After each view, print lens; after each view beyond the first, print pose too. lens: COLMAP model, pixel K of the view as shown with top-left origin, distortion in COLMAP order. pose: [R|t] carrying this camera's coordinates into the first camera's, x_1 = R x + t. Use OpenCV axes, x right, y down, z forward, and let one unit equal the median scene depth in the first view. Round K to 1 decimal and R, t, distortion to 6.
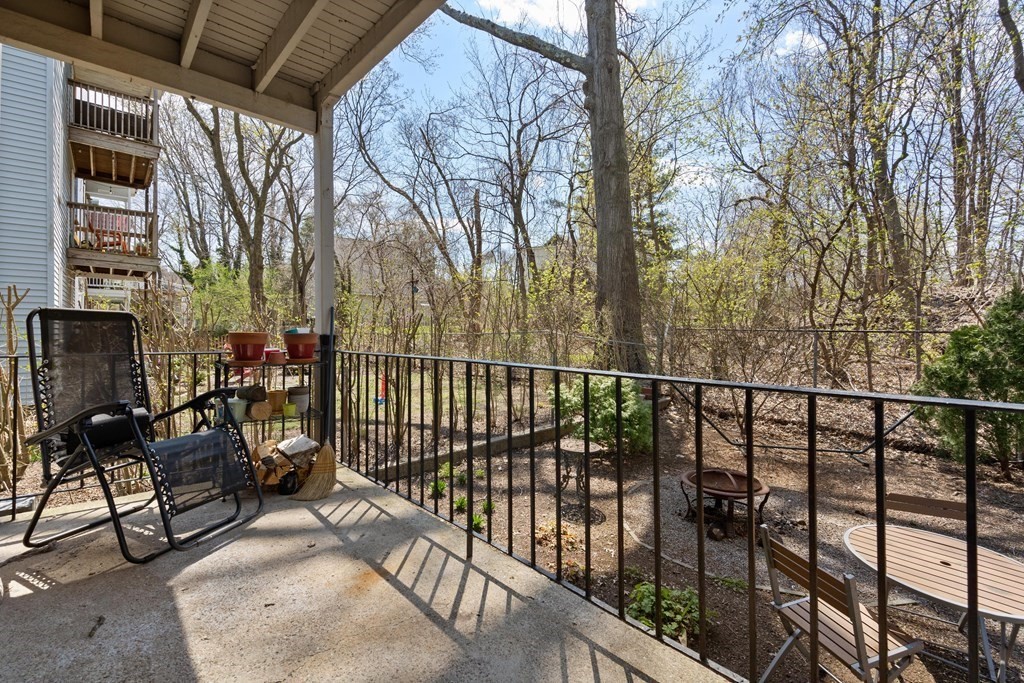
lens RADIAL K [[471.7, 0, 509.8], [0, 471.7, 331.7], [0, 0, 1]] dist [-0.007011, 0.002063]
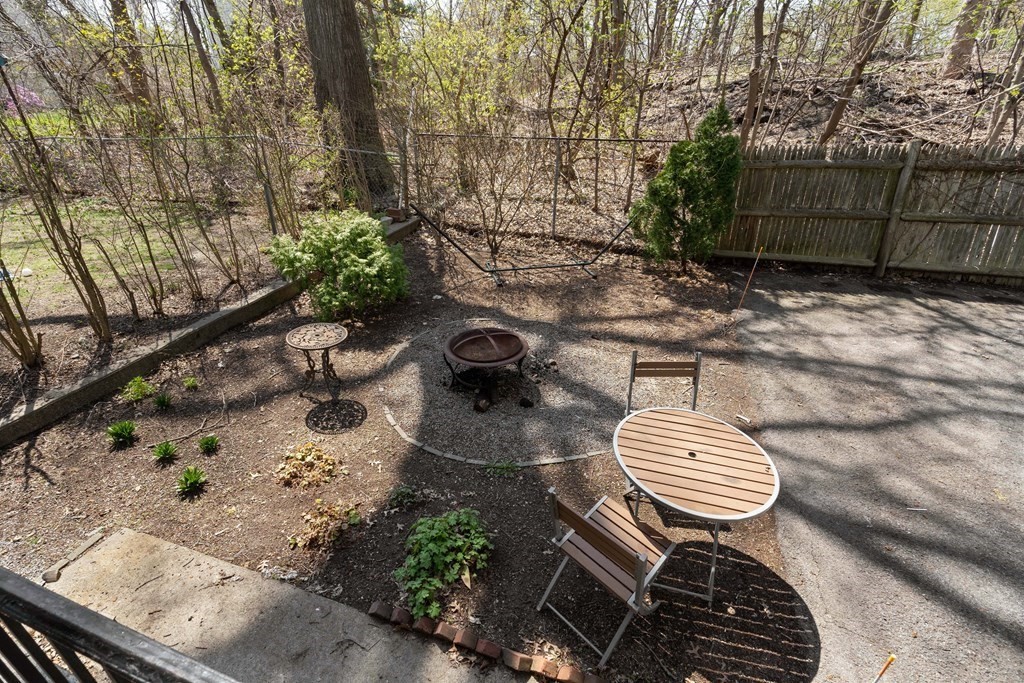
lens RADIAL K [[471.7, 0, 506.4], [0, 471.7, 349.7], [0, 0, 1]] dist [-0.007011, 0.002063]
pose [[0.873391, -0.225410, 0.431715, 0.042174], [0.006019, 0.891372, 0.453232, -0.053960], [-0.486982, -0.393250, 0.779874, 0.126456]]
